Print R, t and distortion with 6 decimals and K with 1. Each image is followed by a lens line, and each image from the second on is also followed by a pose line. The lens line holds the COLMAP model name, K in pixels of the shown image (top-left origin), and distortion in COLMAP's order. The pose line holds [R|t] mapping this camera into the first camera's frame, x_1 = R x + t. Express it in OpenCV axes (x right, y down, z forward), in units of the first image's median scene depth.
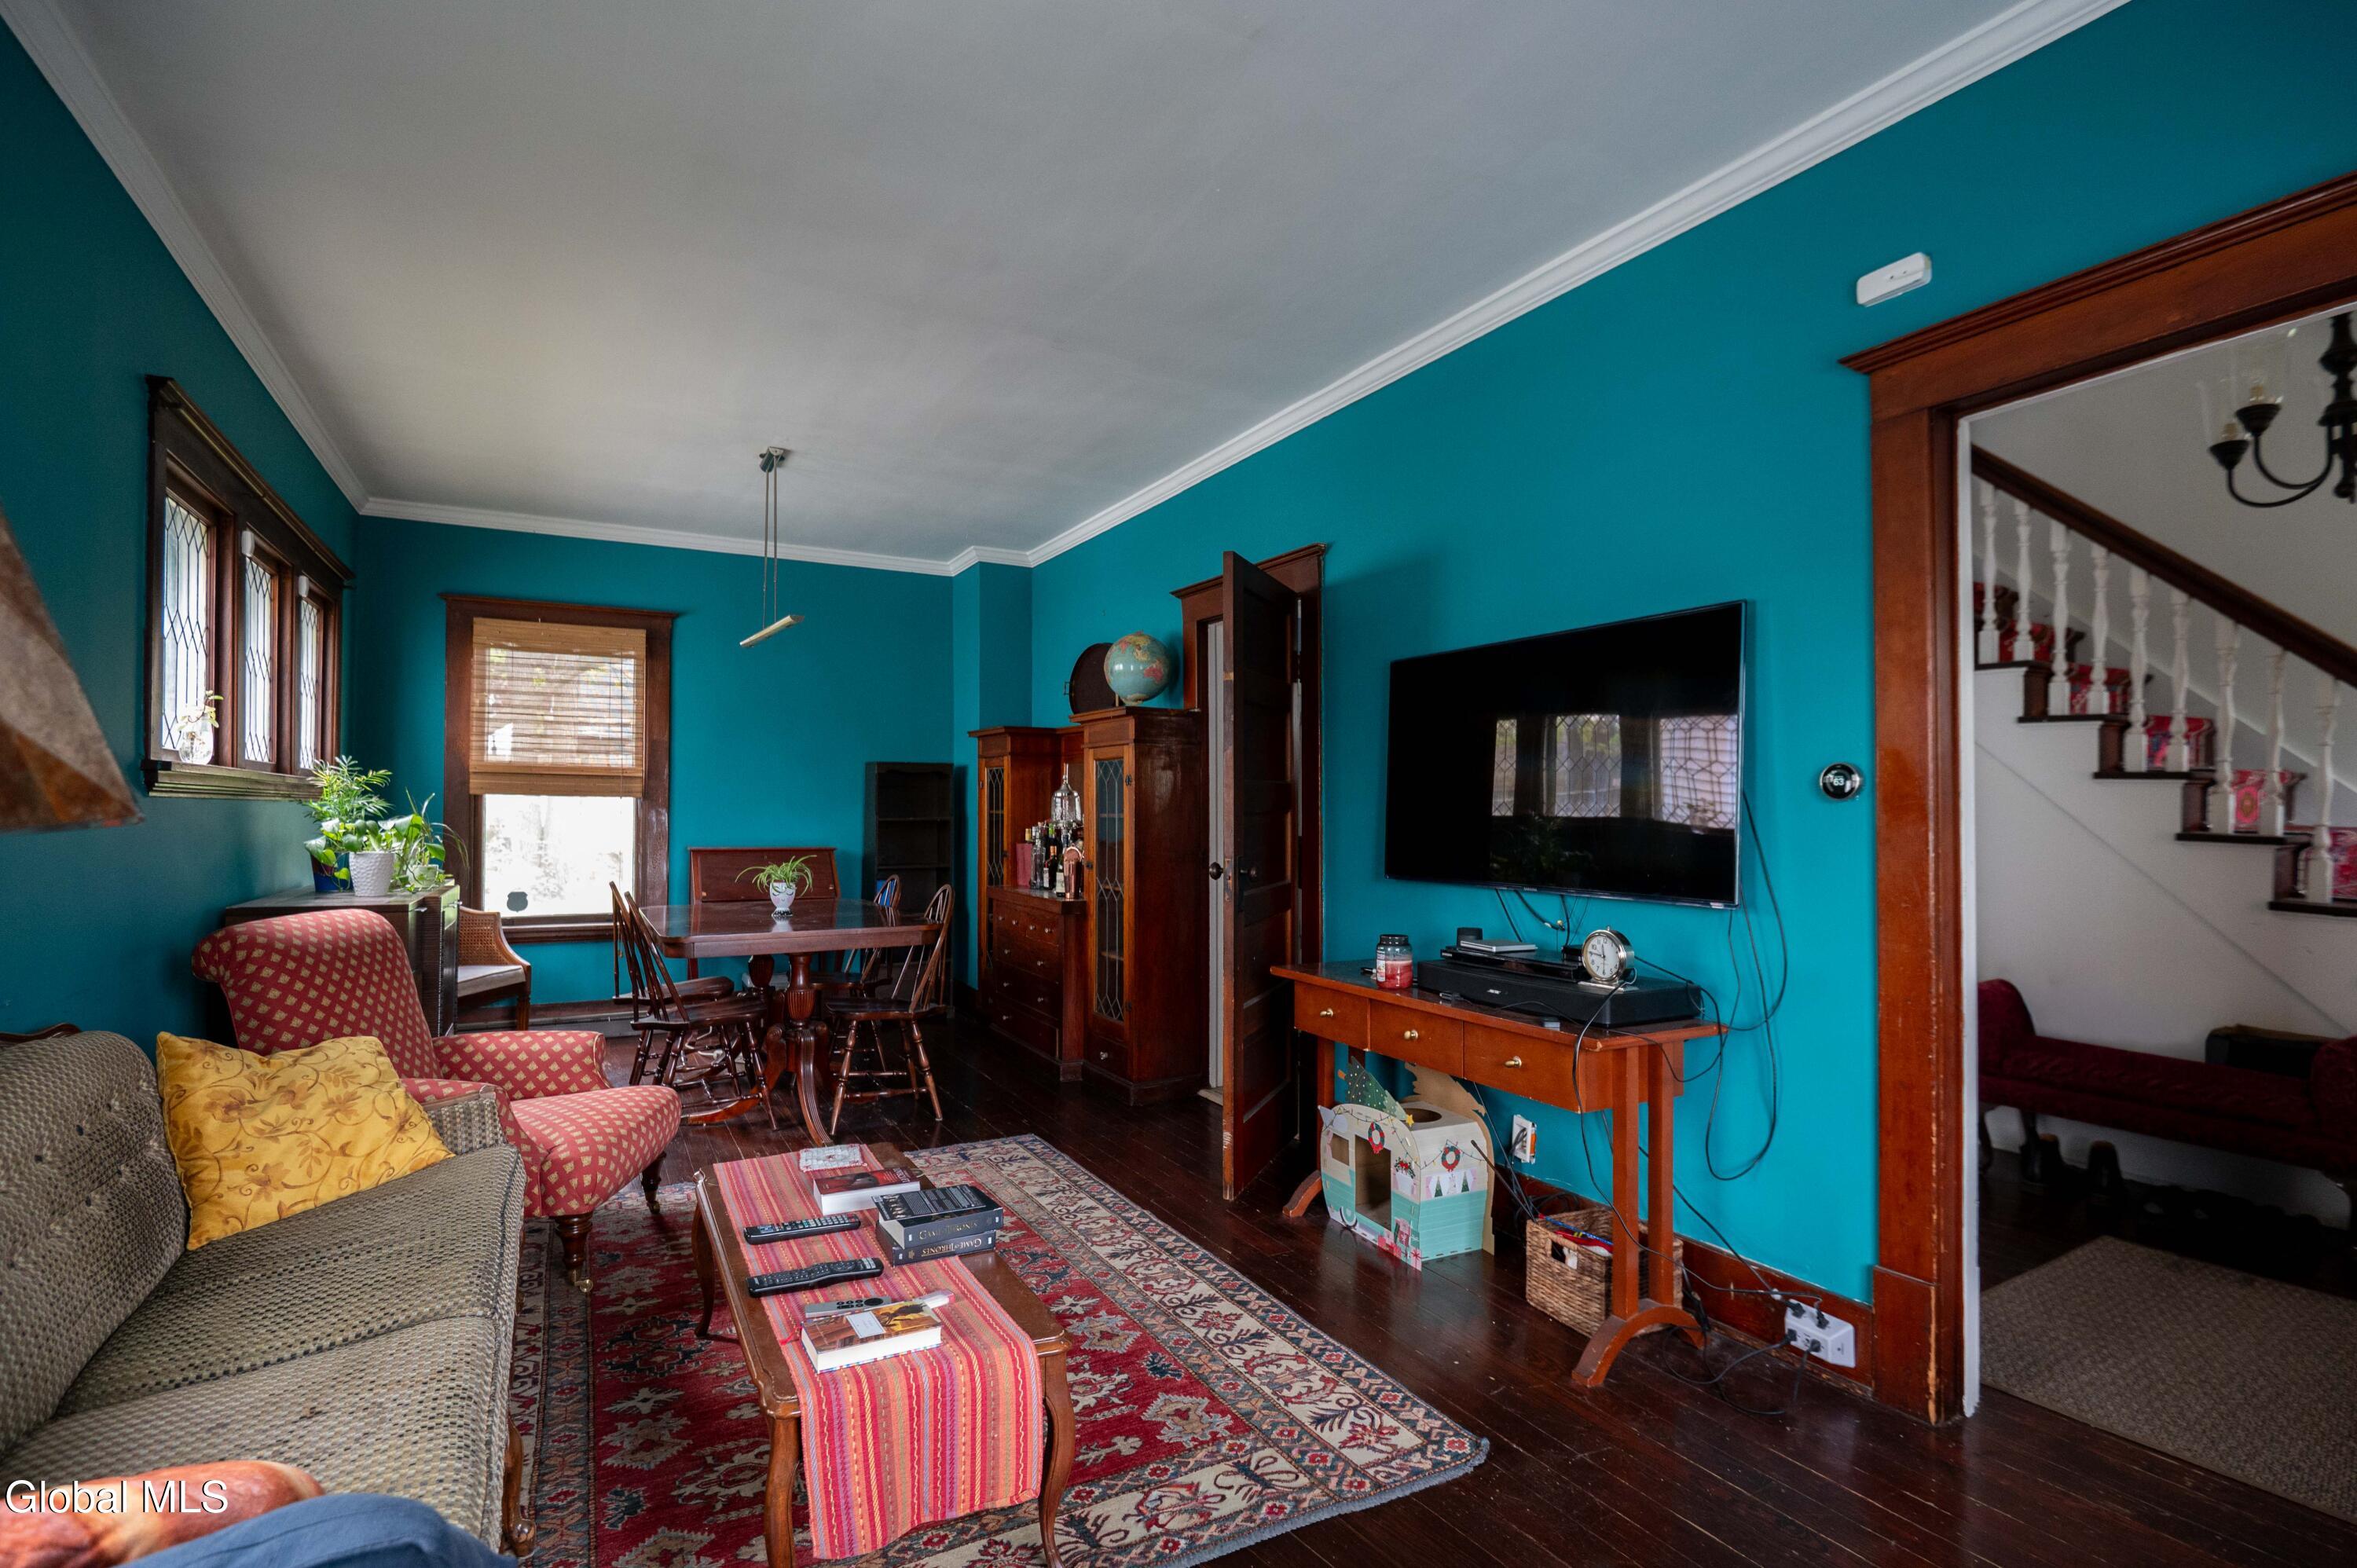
lens RADIAL K [[1096.0, 0, 1173.8], [0, 1096.0, 791.5], [0, 0, 1]] dist [0.015034, -0.028975]
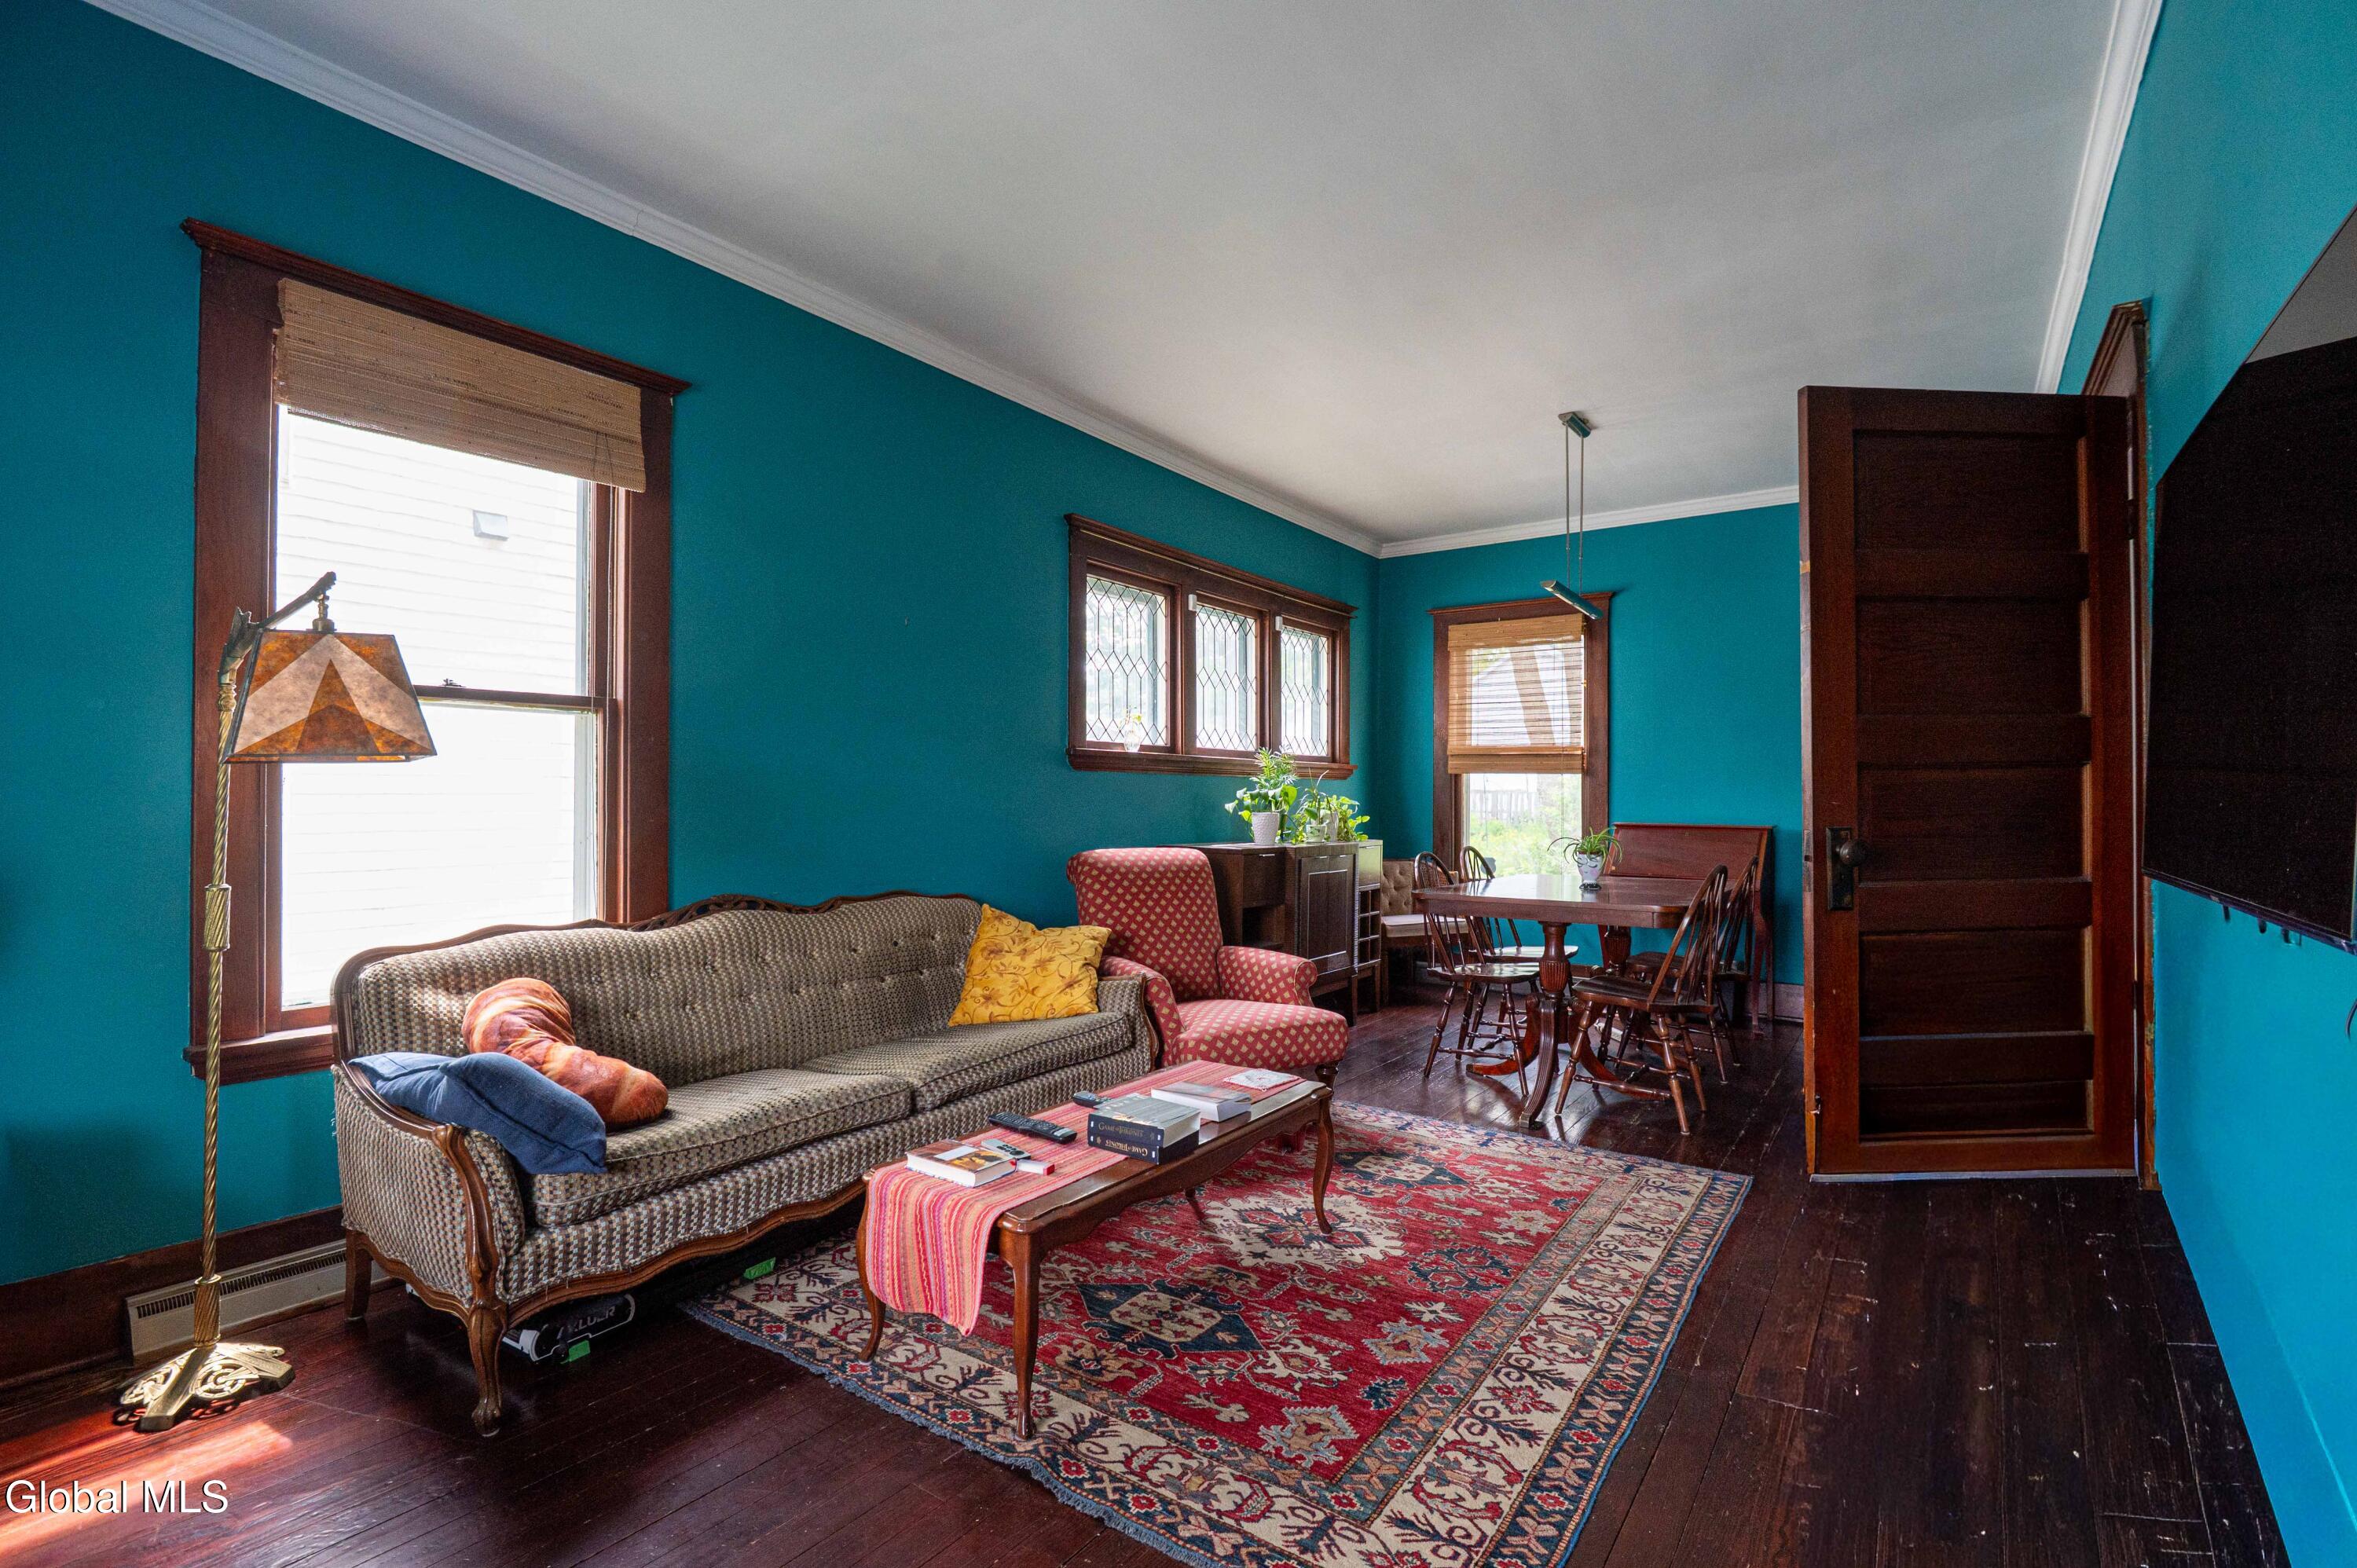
lens RADIAL K [[1096.0, 0, 1173.8], [0, 1096.0, 791.5], [0, 0, 1]] dist [0.015034, -0.028975]
pose [[0.434421, -0.007723, -0.900677, 0.561013], [0.013927, 0.999901, -0.001856, 0.036994], [0.900602, -0.011738, 0.434486, 0.379627]]
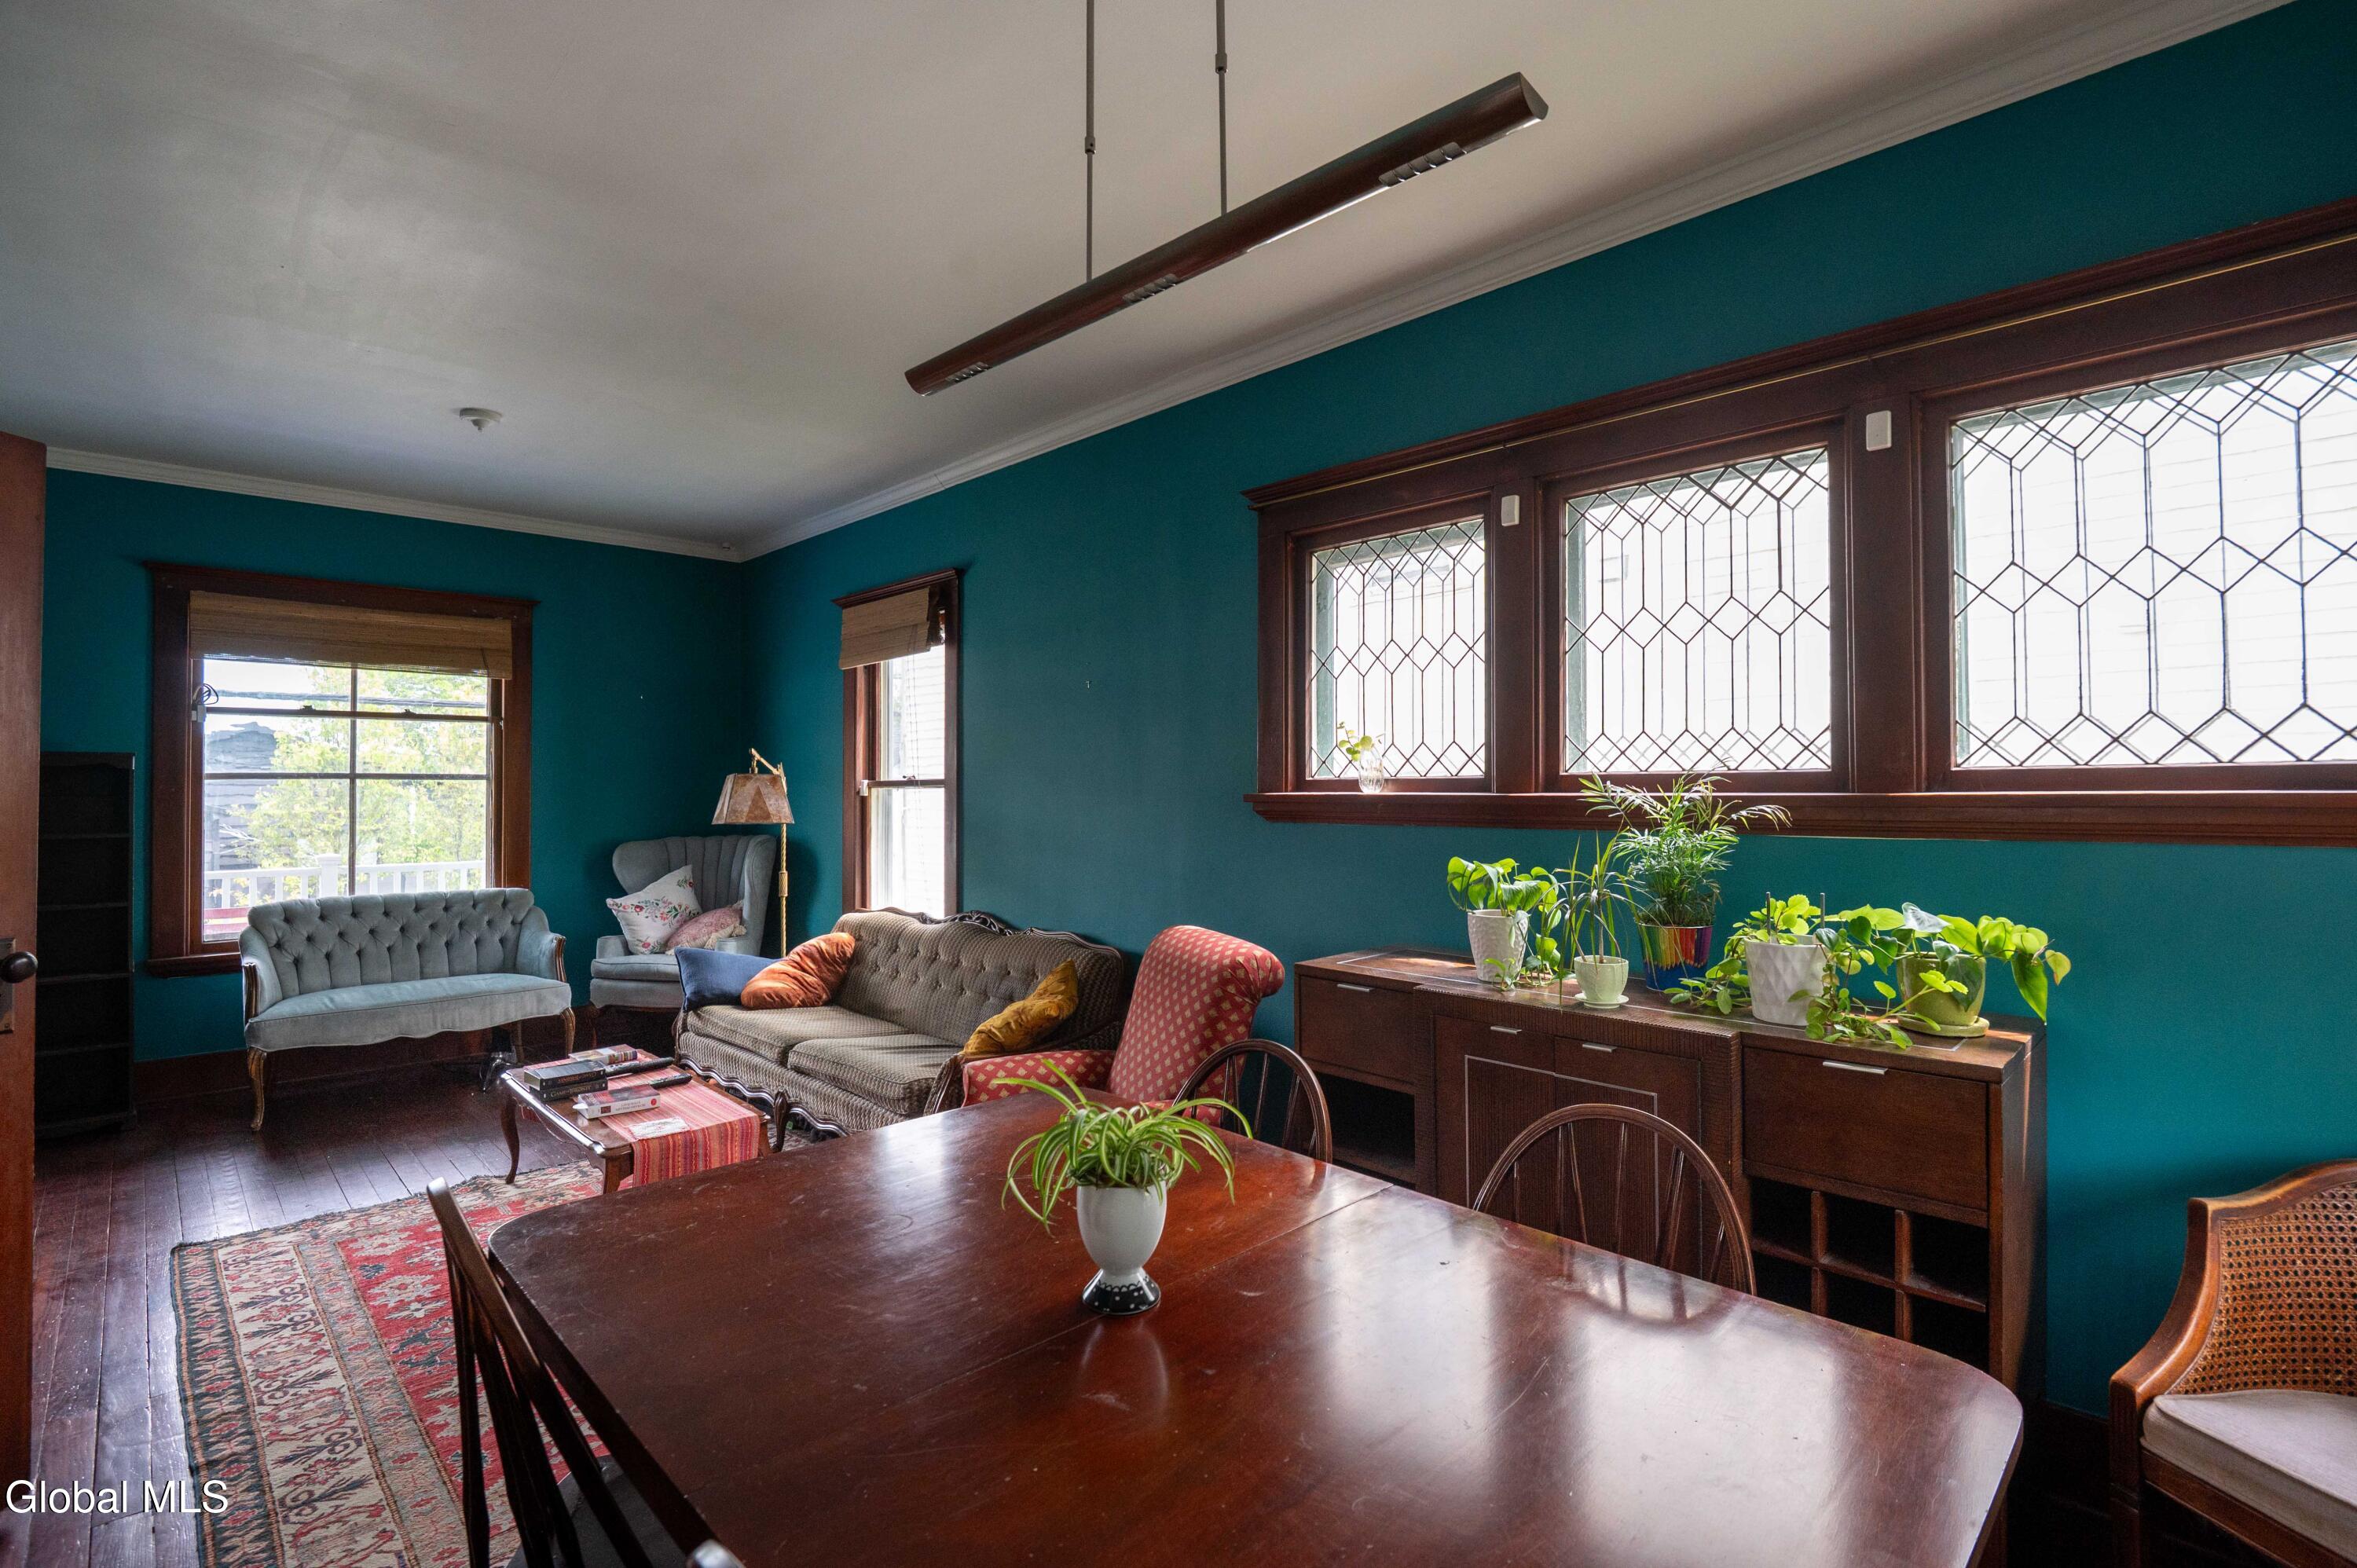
lens RADIAL K [[1058.8, 0, 1178.5], [0, 1058.8, 784.0], [0, 0, 1]] dist [-0.037994, 0.008392]
pose [[-0.960168, -0.002214, -0.279414, -0.461230], [0.004676, 0.999701, -0.023991, -0.009849], [0.279383, -0.024342, -0.959871, 1.940289]]
